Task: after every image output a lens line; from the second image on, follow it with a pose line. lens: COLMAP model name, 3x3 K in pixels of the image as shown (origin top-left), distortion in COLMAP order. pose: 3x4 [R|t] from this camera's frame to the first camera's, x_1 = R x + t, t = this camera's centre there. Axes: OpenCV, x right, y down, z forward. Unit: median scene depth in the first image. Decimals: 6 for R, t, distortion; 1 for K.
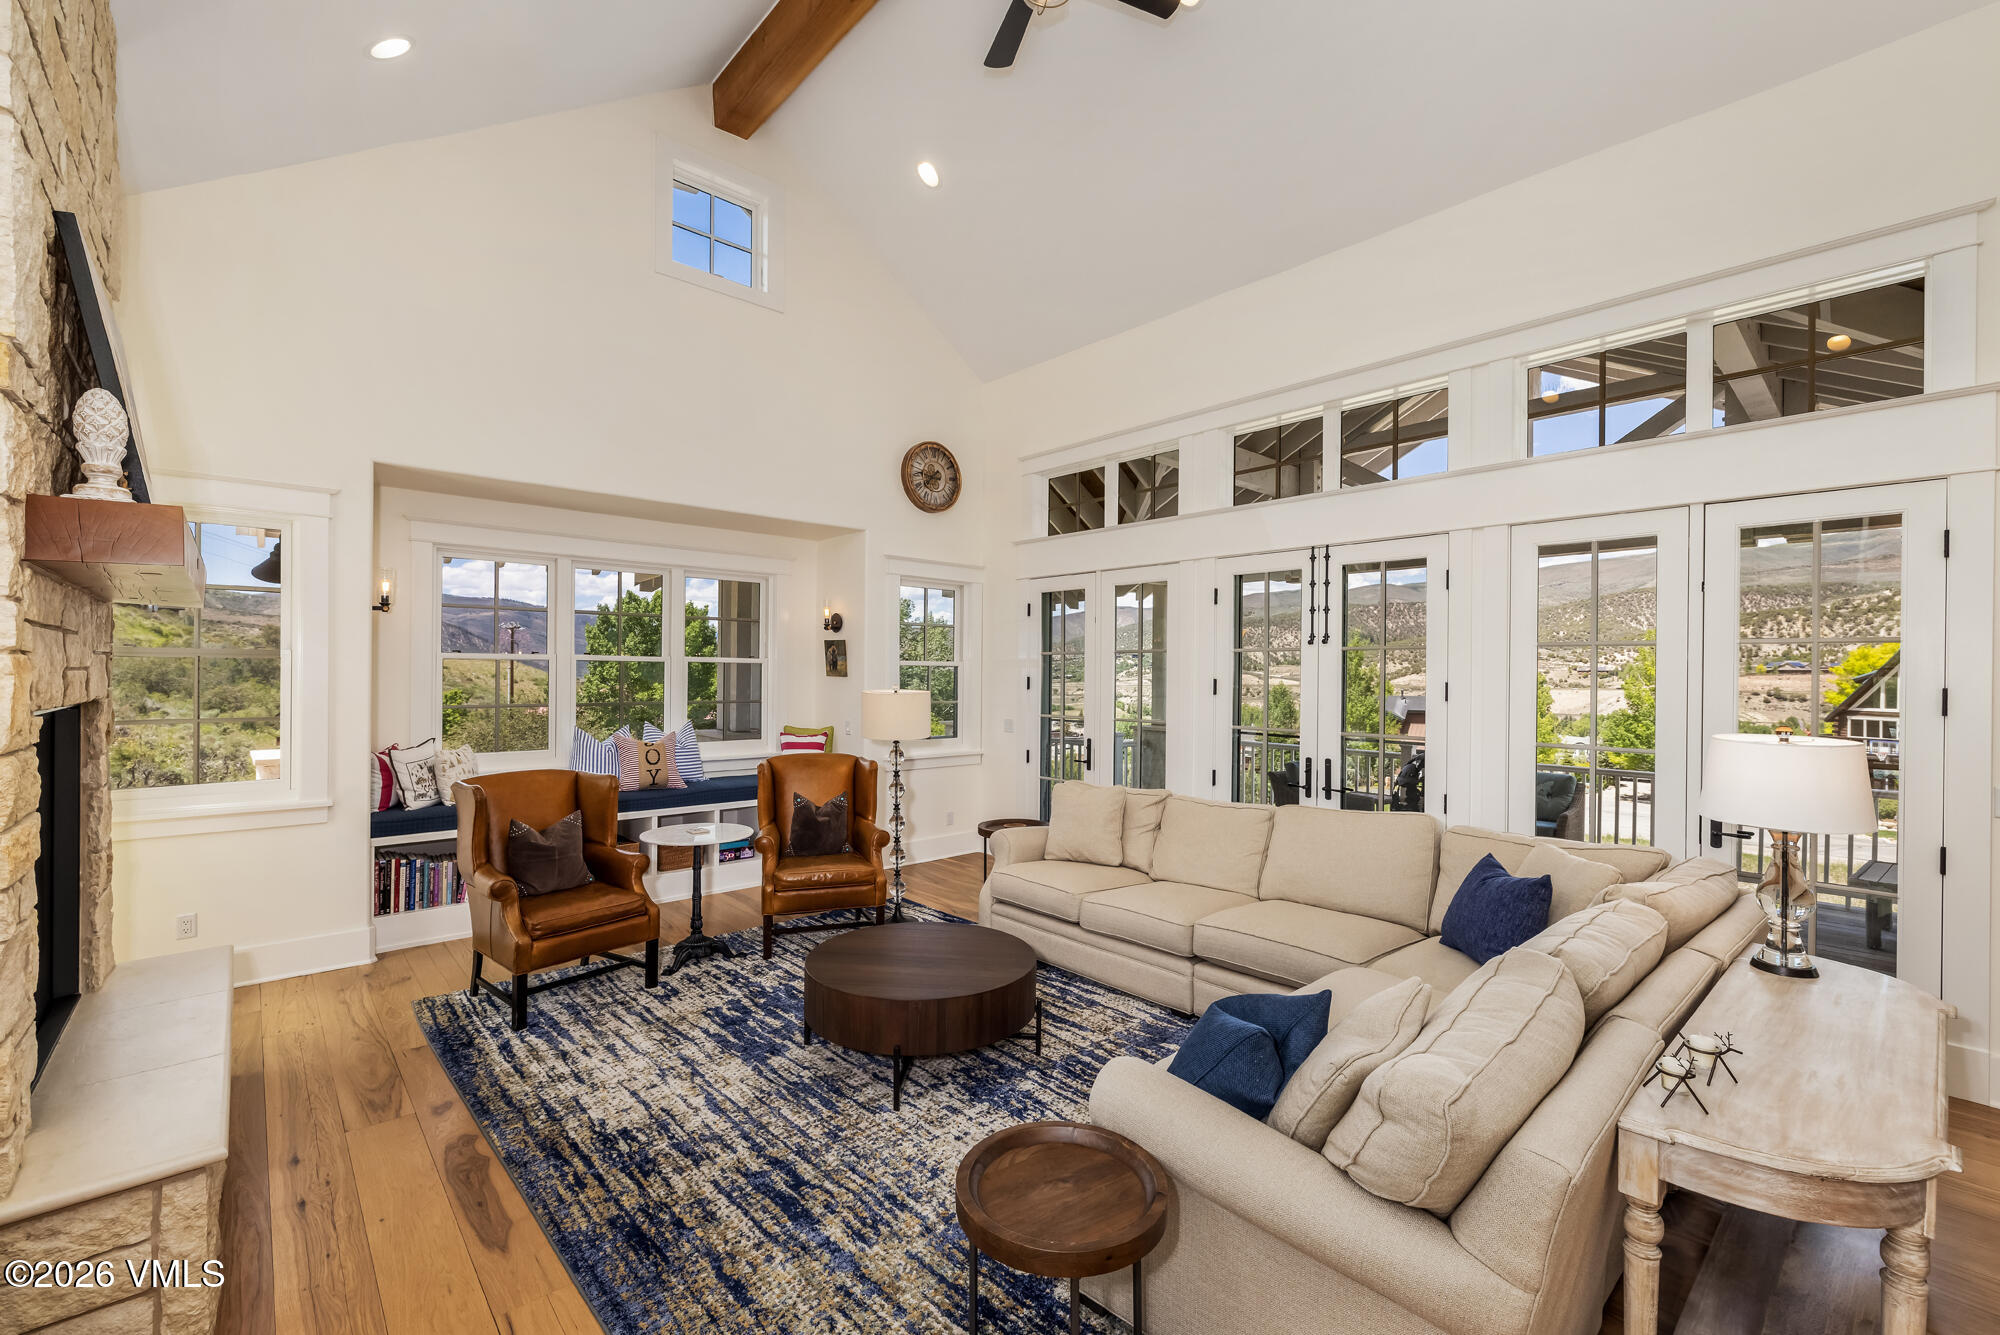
lens RADIAL K [[834.9, 0, 997.4], [0, 834.9, 680.0], [0, 0, 1]] dist [-0.000961, -0.000040]
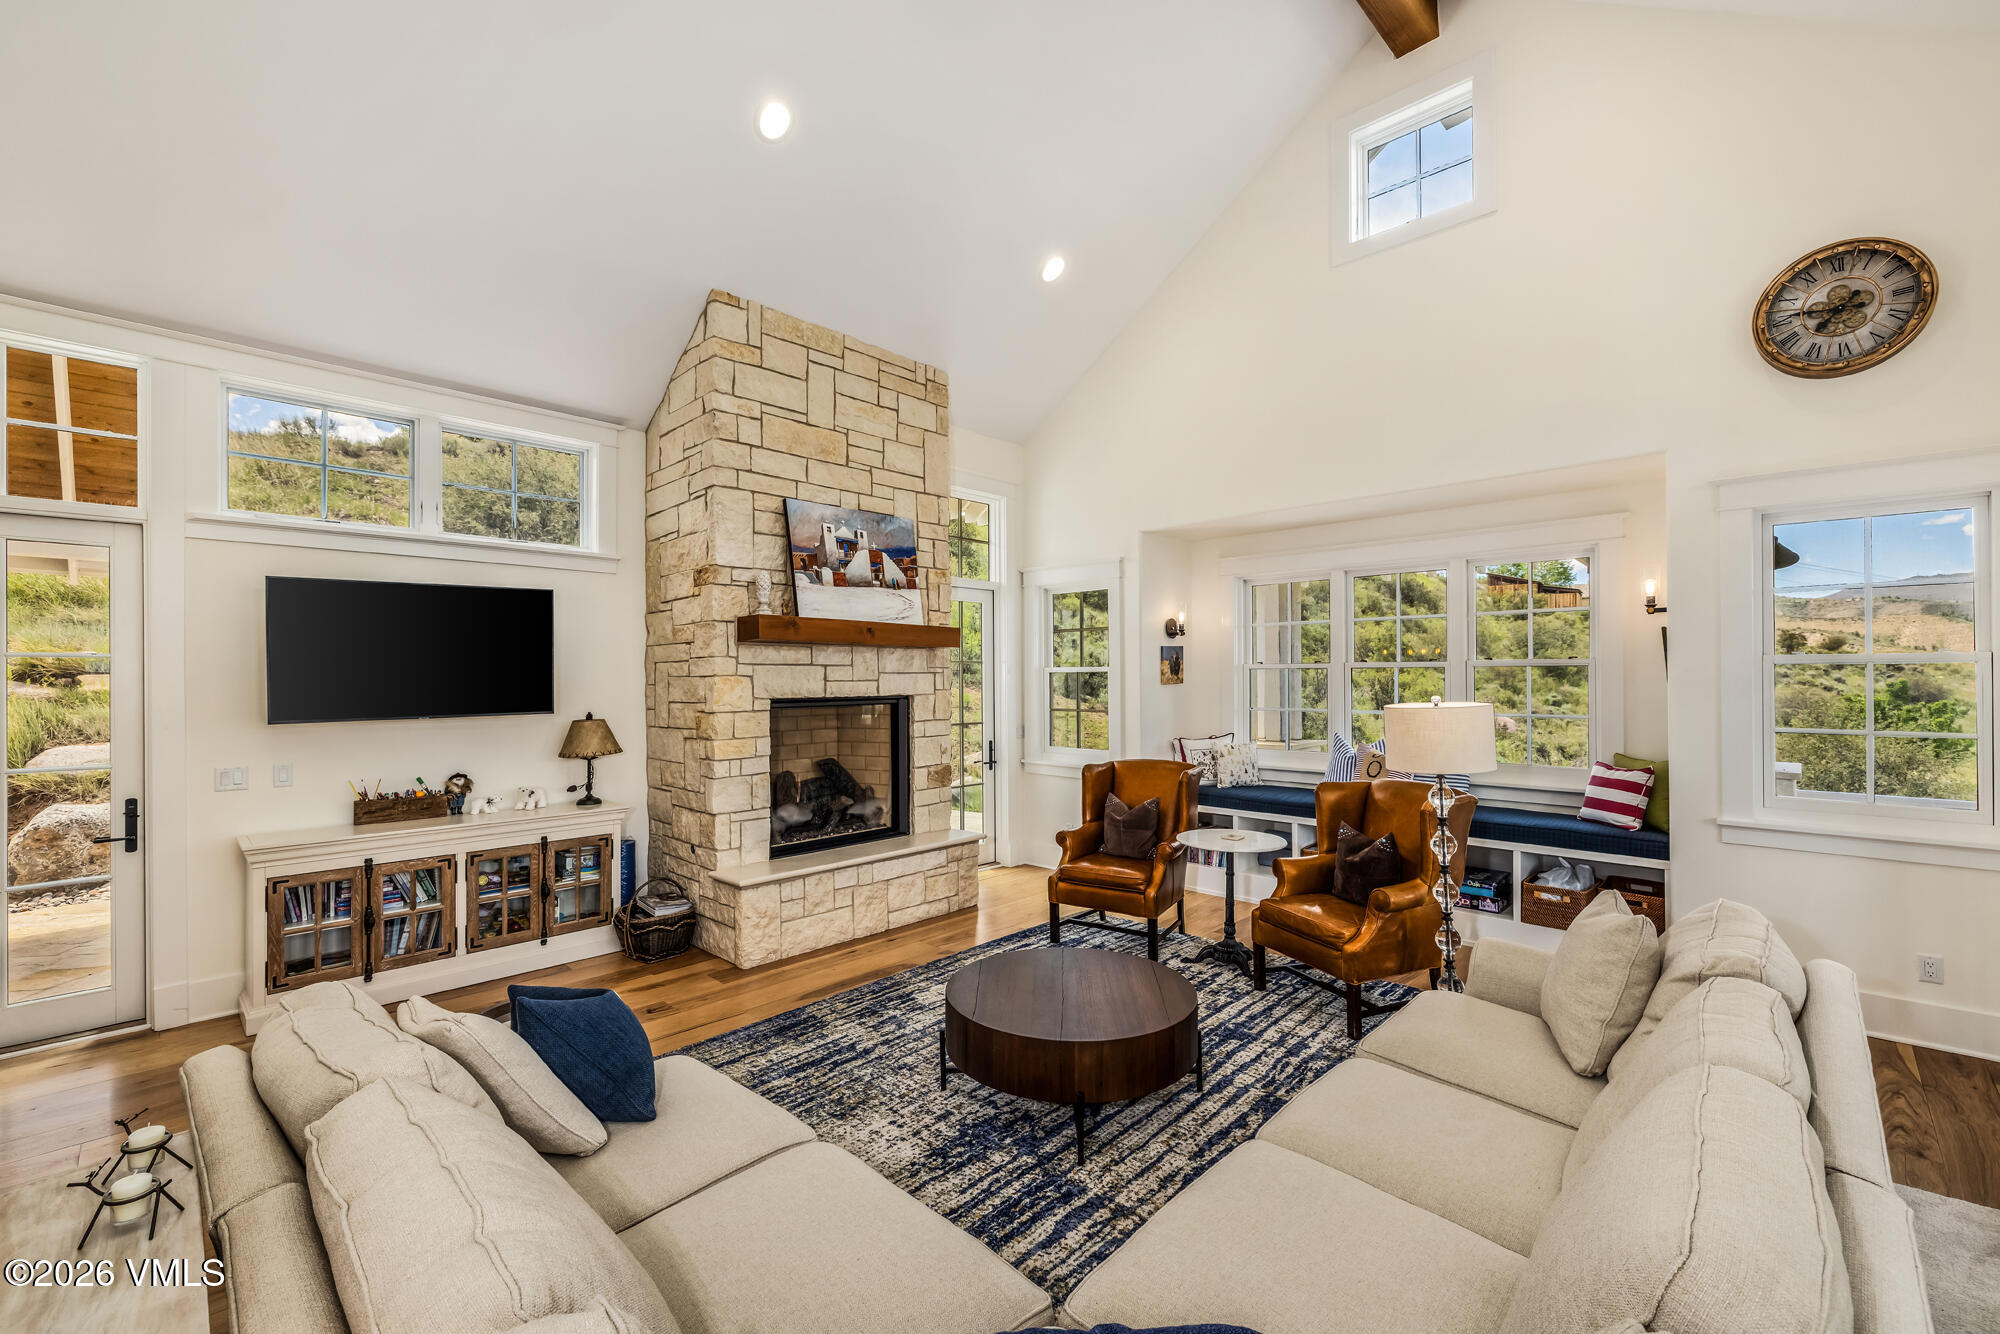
lens RADIAL K [[834.9, 0, 1002.6], [0, 834.9, 673.9], [0, 0, 1]] dist [-0.000961, -0.000040]
pose [[0.069879, -0.011927, -0.997484, 0.732718], [-0.003083, 0.999921, -0.012172, -0.003011], [0.997551, 0.003926, 0.069837, 0.764036]]
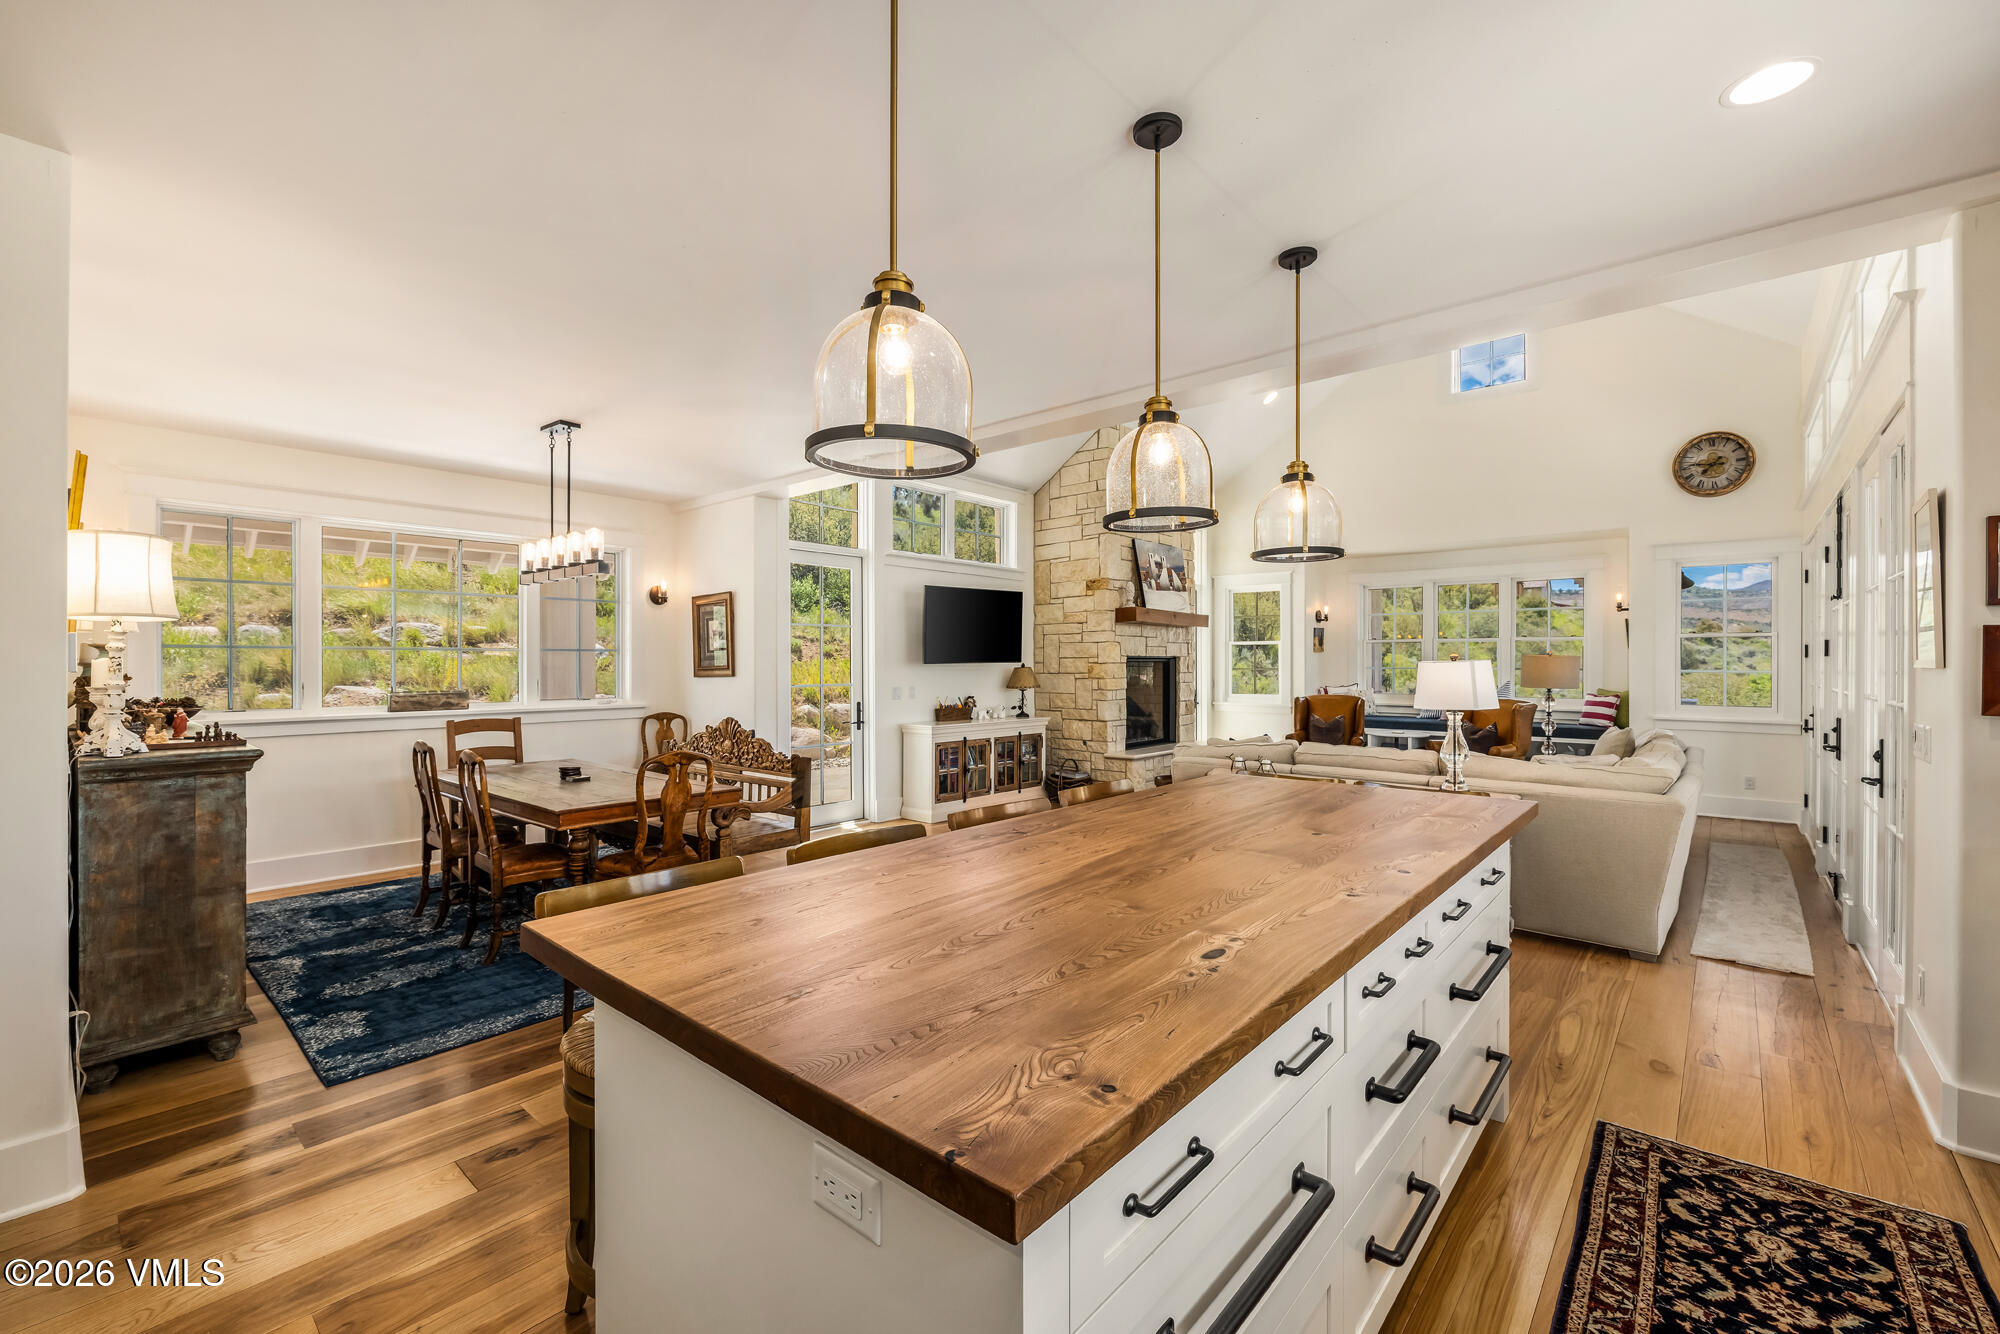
lens RADIAL K [[834.9, 0, 1006.4], [0, 834.9, 660.6], [0, 0, 1]] dist [-0.000961, -0.000040]
pose [[0.127119, -0.007784, -0.991857, 1.572654], [-0.007905, 0.999929, -0.008860, 0.055013], [0.991856, 0.008967, 0.127049, -0.095978]]
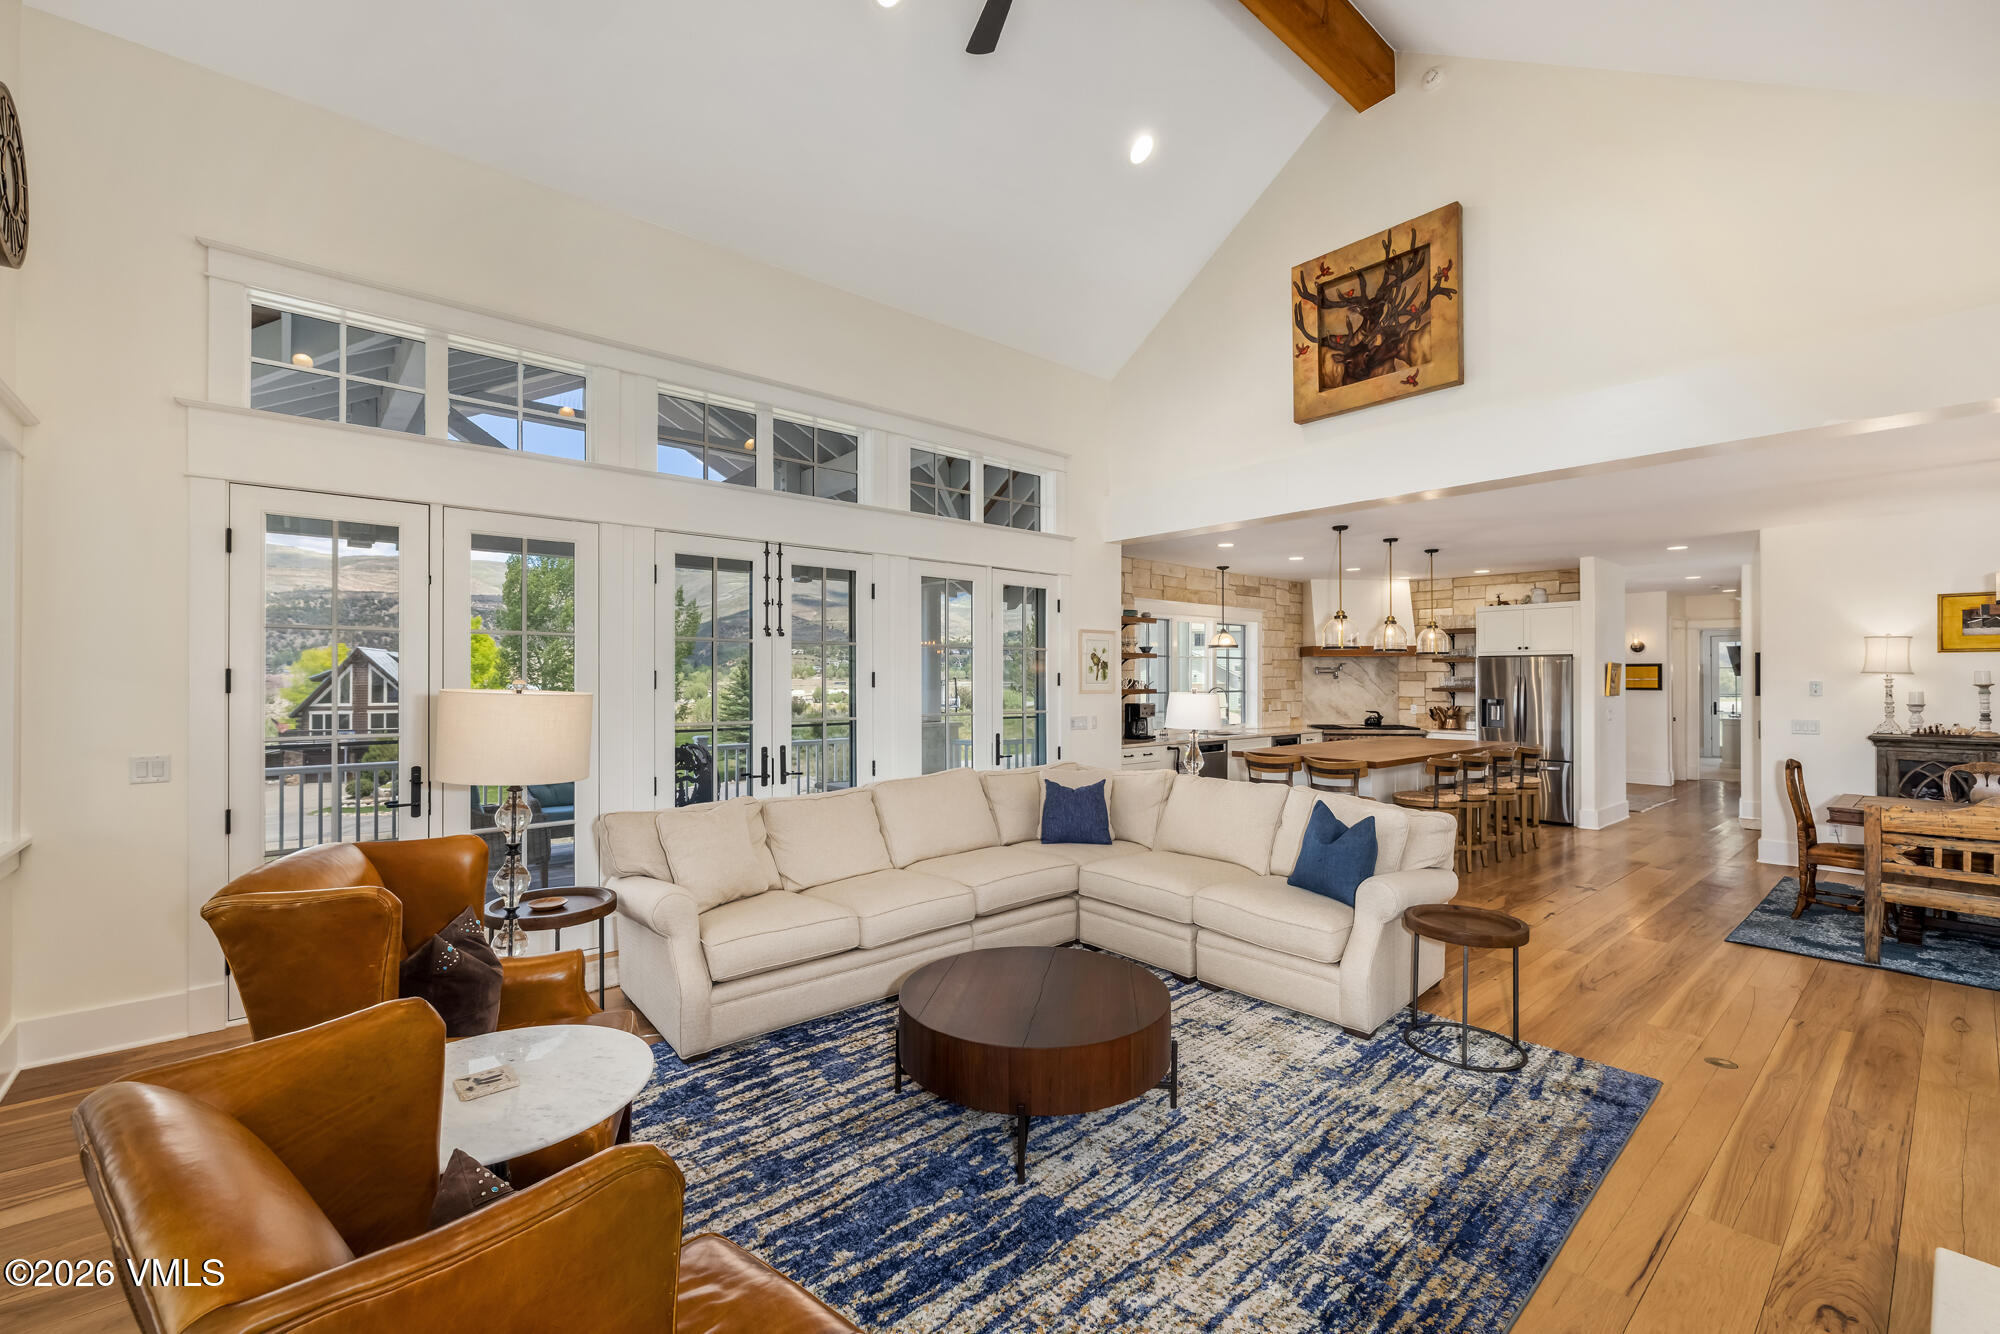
lens RADIAL K [[834.9, 0, 998.5], [0, 834.9, 663.0], [0, 0, 1]] dist [-0.000961, -0.000040]
pose [[0.024690, 0.011551, 0.999628, -0.842211], [0.009022, 0.999890, -0.011776, 0.006422], [-0.999654, 0.009310, 0.024583, 0.898872]]
